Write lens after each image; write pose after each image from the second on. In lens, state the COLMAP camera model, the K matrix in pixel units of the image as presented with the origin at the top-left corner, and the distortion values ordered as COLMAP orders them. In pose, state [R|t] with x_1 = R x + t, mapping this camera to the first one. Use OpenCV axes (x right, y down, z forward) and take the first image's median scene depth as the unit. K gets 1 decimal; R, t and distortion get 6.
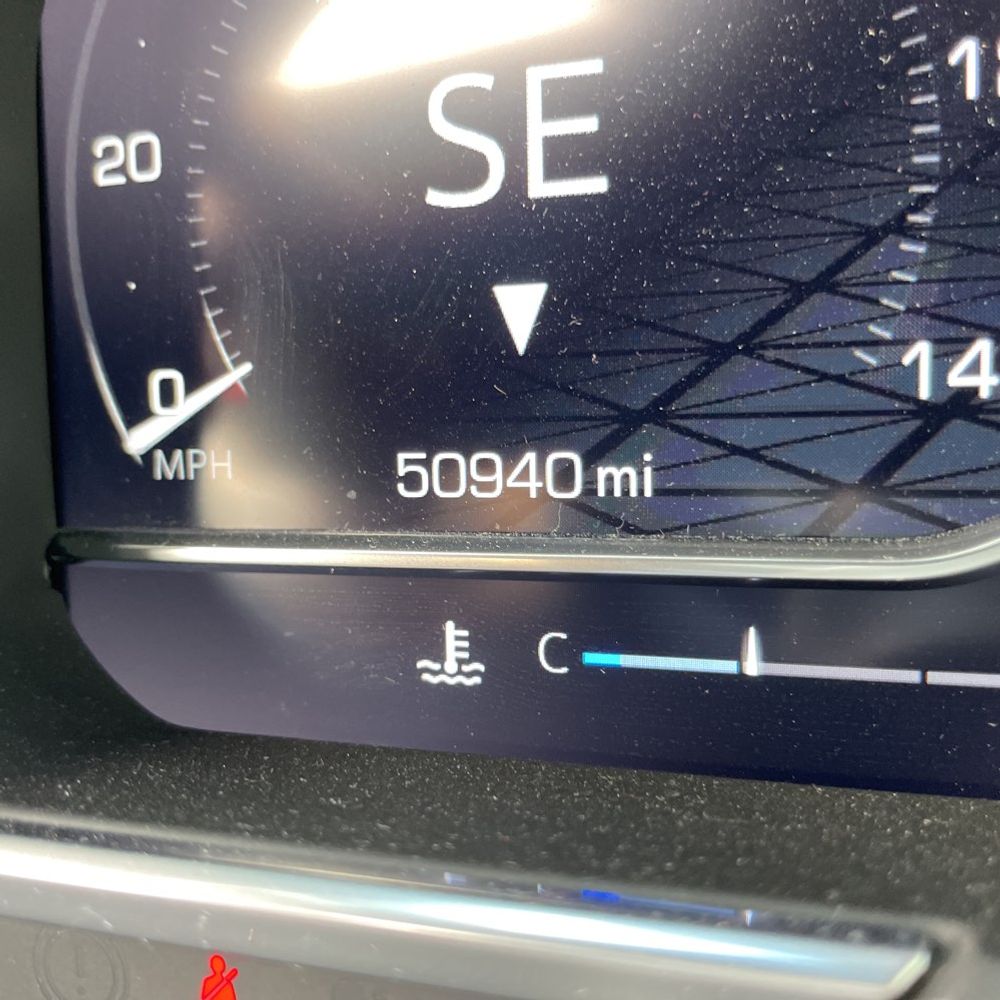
lens RADIAL K [[957.5, 0, 502.9], [0, 957.5, 500.6], [0, 0, 1]] dist [0.039473, -0.077433]
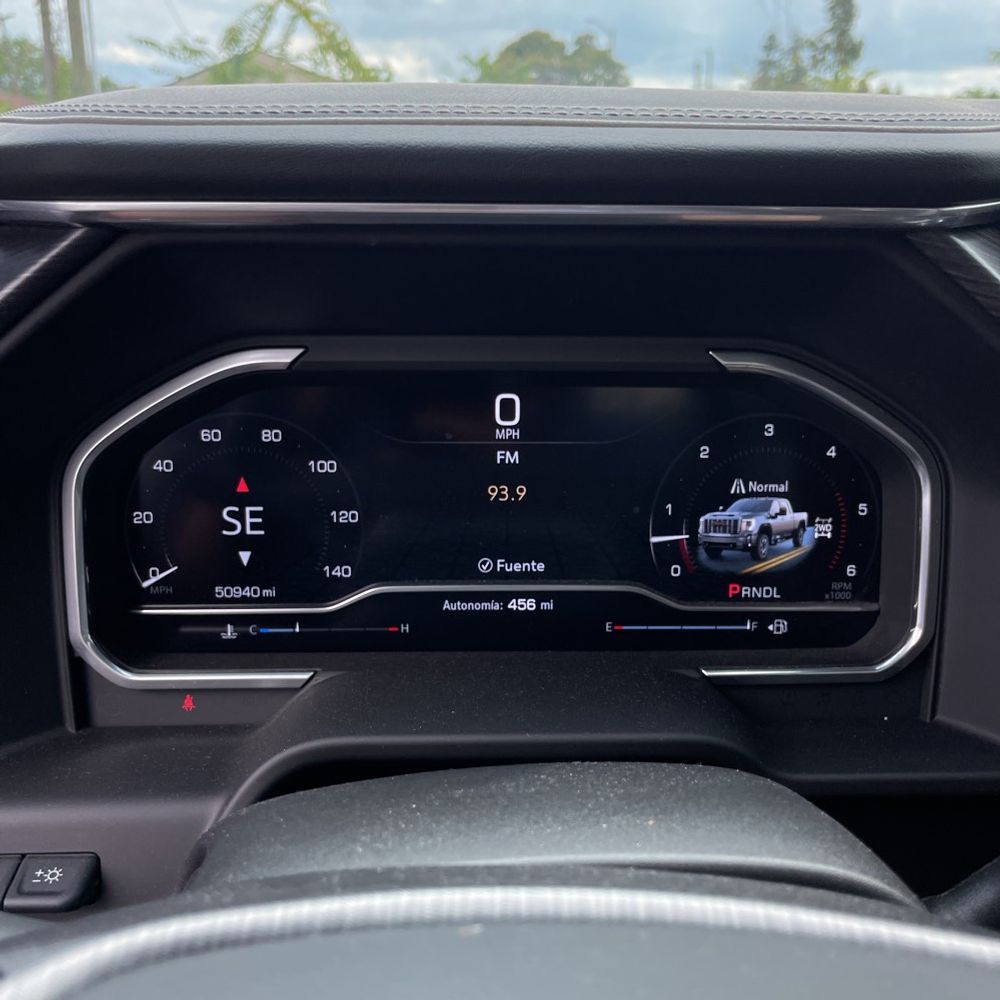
lens RADIAL K [[957.5, 0, 500.0], [0, 957.5, 503.8], [0, 0, 1]] dist [0.039473, -0.077433]
pose [[0.937575, -0.025191, 0.346870, -0.419409], [-0.002056, 0.996954, 0.077960, -0.803099], [-0.347778, -0.073807, 0.934667, -3.655510]]
